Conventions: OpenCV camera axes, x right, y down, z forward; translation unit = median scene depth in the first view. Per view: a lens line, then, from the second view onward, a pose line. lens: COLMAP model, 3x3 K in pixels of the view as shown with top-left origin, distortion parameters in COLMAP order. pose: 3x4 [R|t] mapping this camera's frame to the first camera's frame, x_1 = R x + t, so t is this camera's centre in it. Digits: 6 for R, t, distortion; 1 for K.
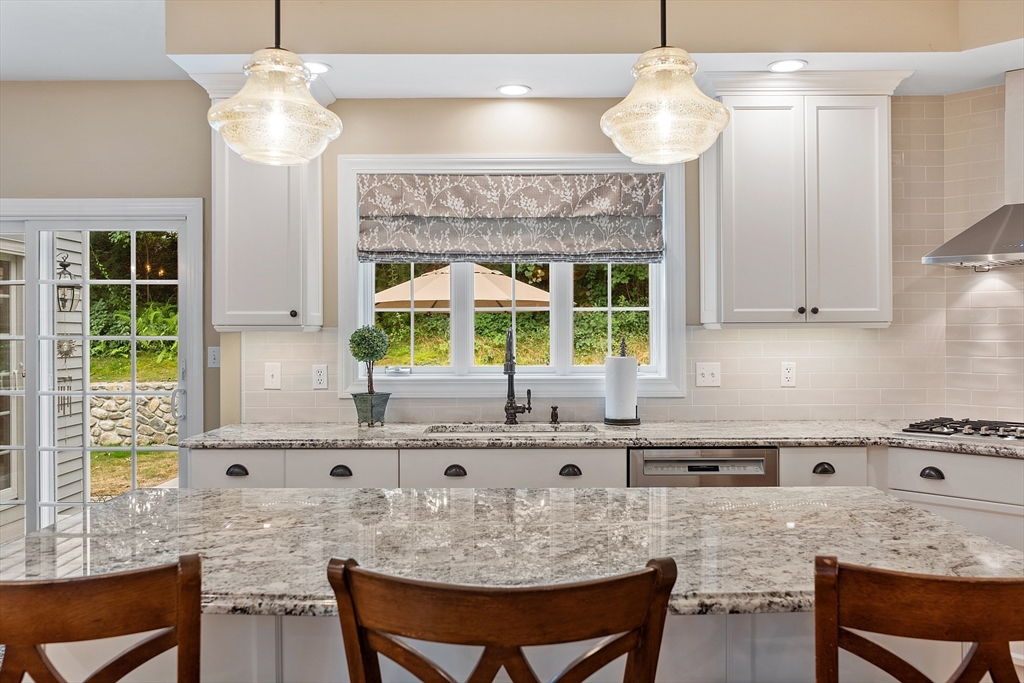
lens RADIAL K [[858.3, 0, 508.6], [0, 858.3, 332.1], [0, 0, 1]] dist [-0.005450, -0.008199]
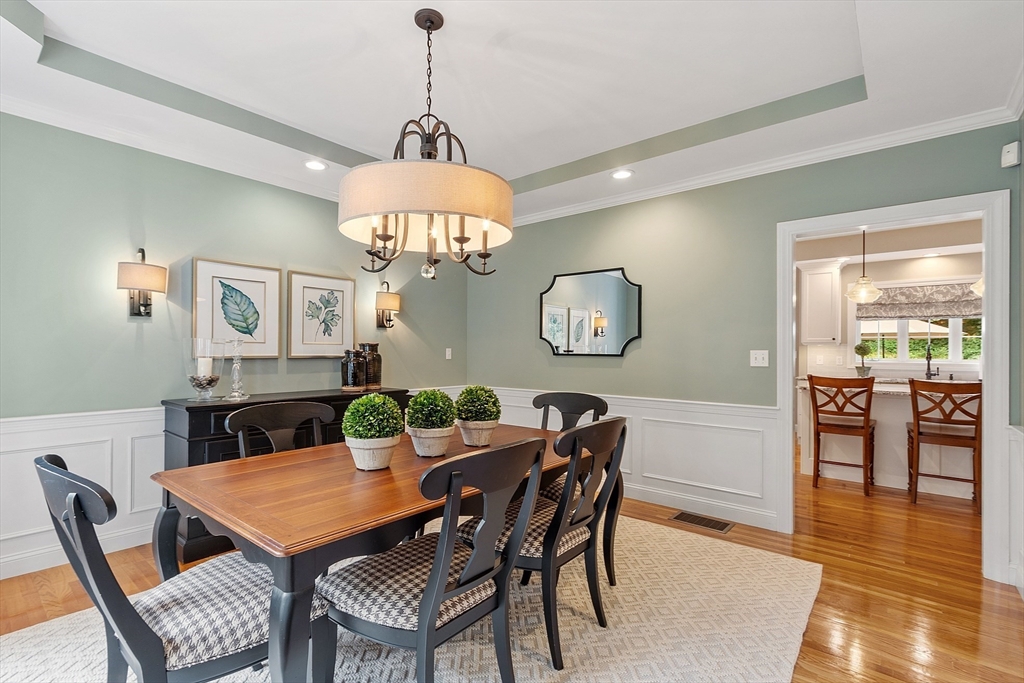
lens RADIAL K [[465.0, 0, 509.7], [0, 465.0, 347.7], [0, 0, 1]] dist [0.003168, 0.000214]
pose [[0.761666, 0.005646, -0.647946, -0.049734], [-0.011451, 0.999923, -0.004747, 0.028167], [0.647869, 0.011035, 0.761672, -0.925890]]
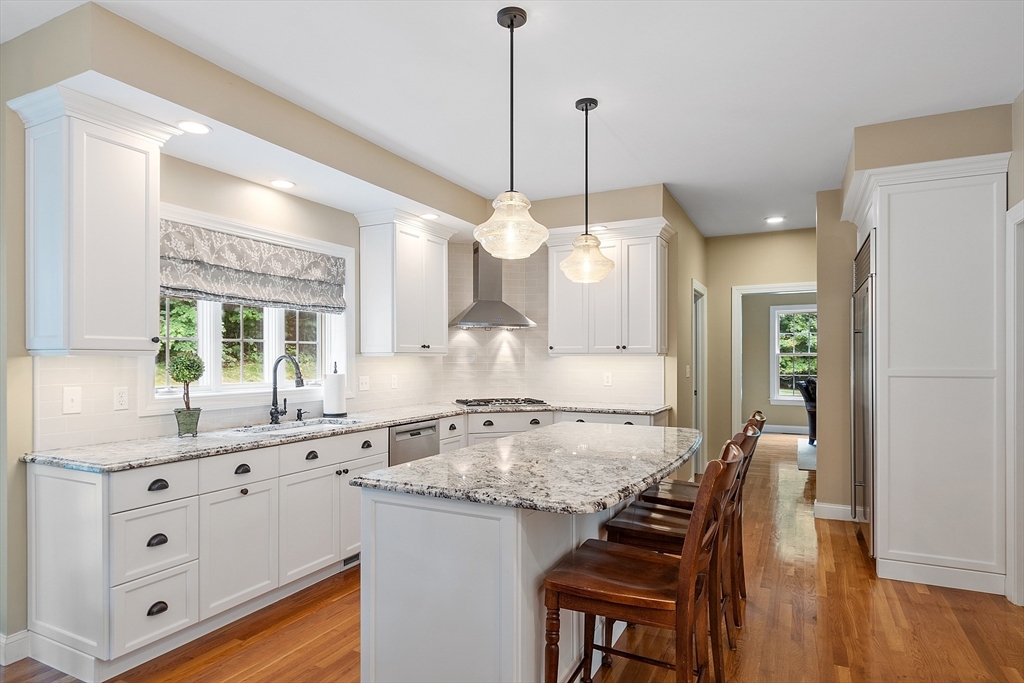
lens RADIAL K [[580.9, 0, 500.4], [0, 580.9, 358.0], [0, 0, 1]] dist [0.006228, -0.000872]
pose [[0.462284, 0.003624, 0.886724, -0.649159], [0.000443, 0.999991, -0.004318, 0.005171], [-0.886732, 0.002389, 0.462278, 0.240448]]
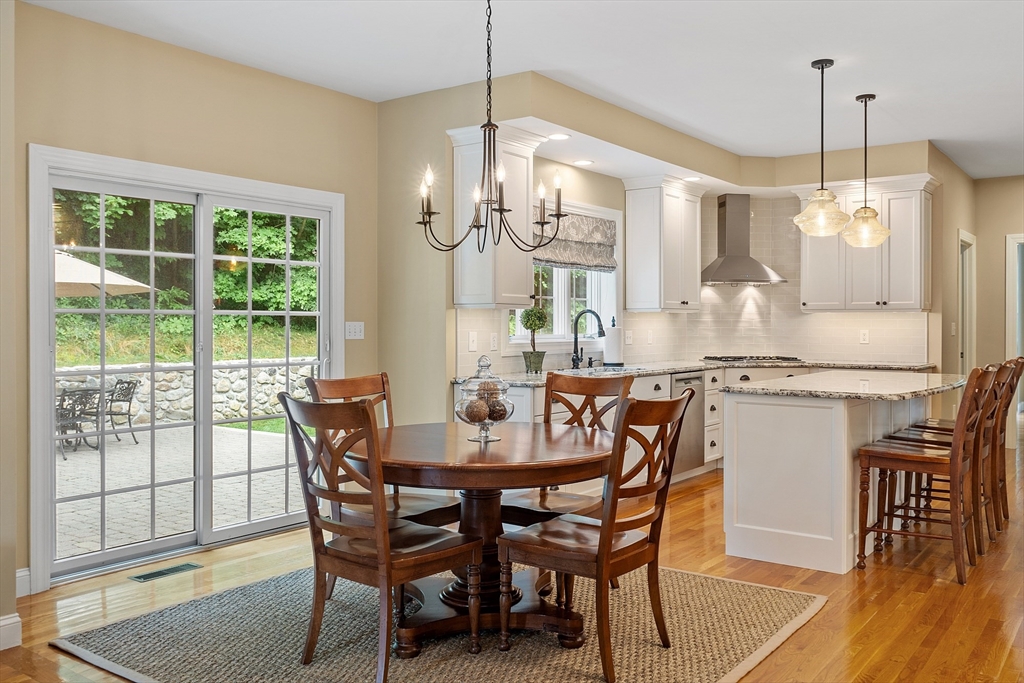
lens RADIAL K [[858.3, 0, 509.0], [0, 858.3, 328.9], [0, 0, 1]] dist [-0.005450, -0.008199]
pose [[0.598309, -0.000629, 0.801265, -1.338474], [-0.001479, 0.999997, 0.001889, 0.028576], [-0.801264, -0.002316, 0.598307, 0.135589]]
